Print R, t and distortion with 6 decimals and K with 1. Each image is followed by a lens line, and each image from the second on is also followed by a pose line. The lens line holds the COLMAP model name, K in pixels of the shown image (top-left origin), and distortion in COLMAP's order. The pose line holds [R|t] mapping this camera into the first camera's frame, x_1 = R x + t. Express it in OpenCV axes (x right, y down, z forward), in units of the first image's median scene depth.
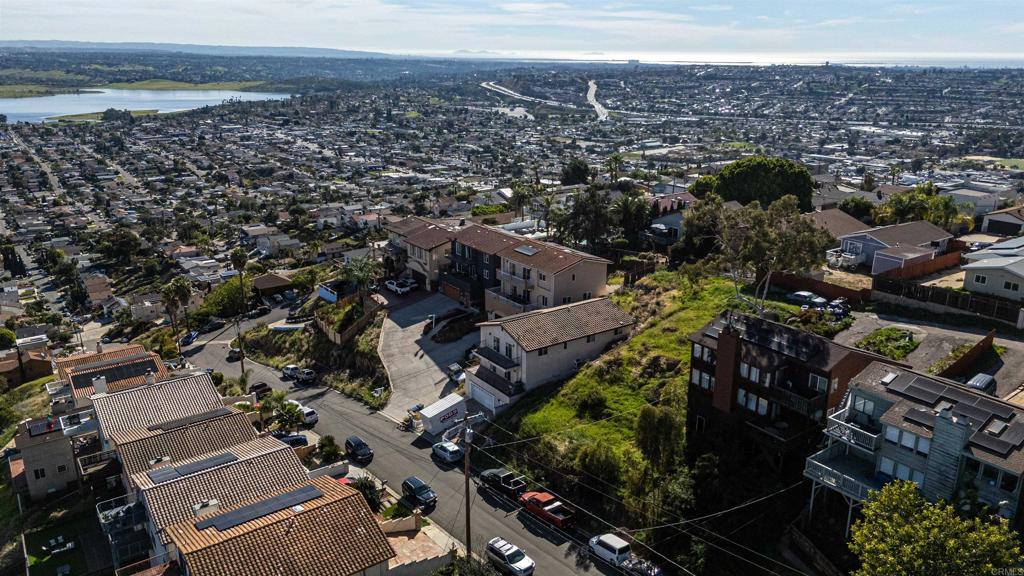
lens RADIAL K [[755.5, 0, 512.6], [0, 755.5, 284.4], [0, 0, 1]] dist [0.085460, -0.097547]
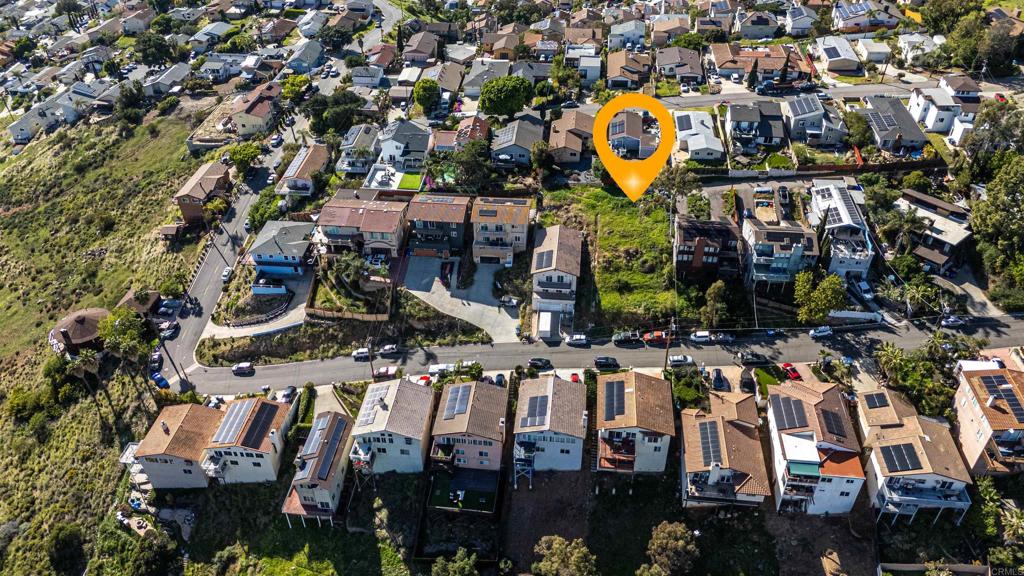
lens RADIAL K [[755.5, 0, 512.6], [0, 755.5, 284.4], [0, 0, 1]] dist [0.085460, -0.097547]
pose [[0.665980, -0.472170, 0.577518, -0.082455], [0.236581, 0.867907, 0.436768, -0.052523], [-0.707461, -0.154249, 0.689715, -0.014178]]
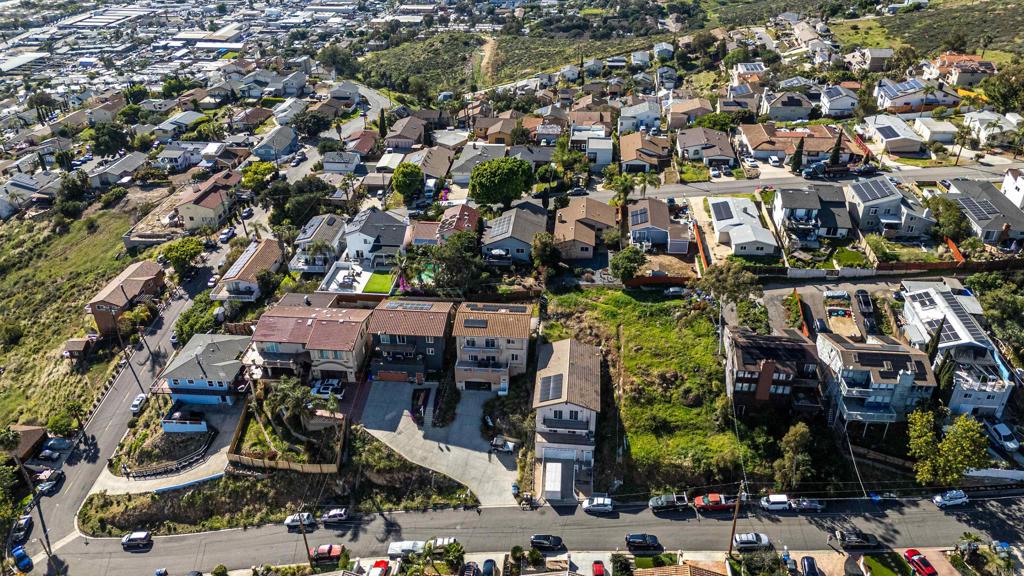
lens RADIAL K [[755.5, 0, 512.6], [0, 755.5, 284.4], [0, 0, 1]] dist [0.085460, -0.097547]
pose [[0.664709, -0.393560, 0.635037, -0.060202], [0.237411, 0.917213, 0.319933, -0.041770], [-0.708377, -0.061897, 0.703115, 0.009667]]
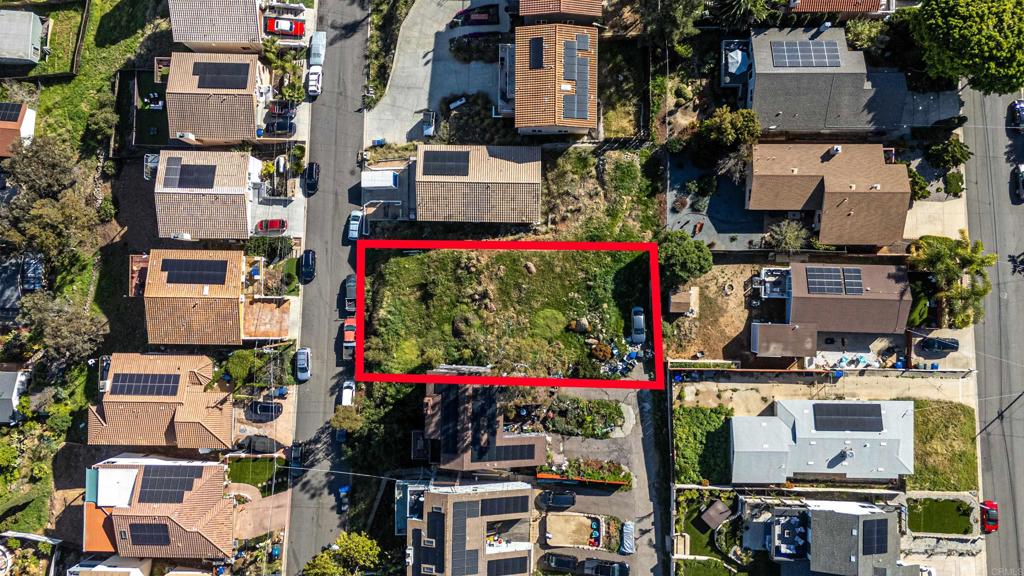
lens RADIAL K [[755.5, 0, 512.6], [0, 755.5, 284.4], [0, 0, 1]] dist [0.085460, -0.097547]
pose [[0.801139, 0.598086, -0.021658, 0.015856], [-0.154913, 0.242190, 0.957782, -0.075160], [0.578081, -0.763962, 0.286680, 0.044178]]
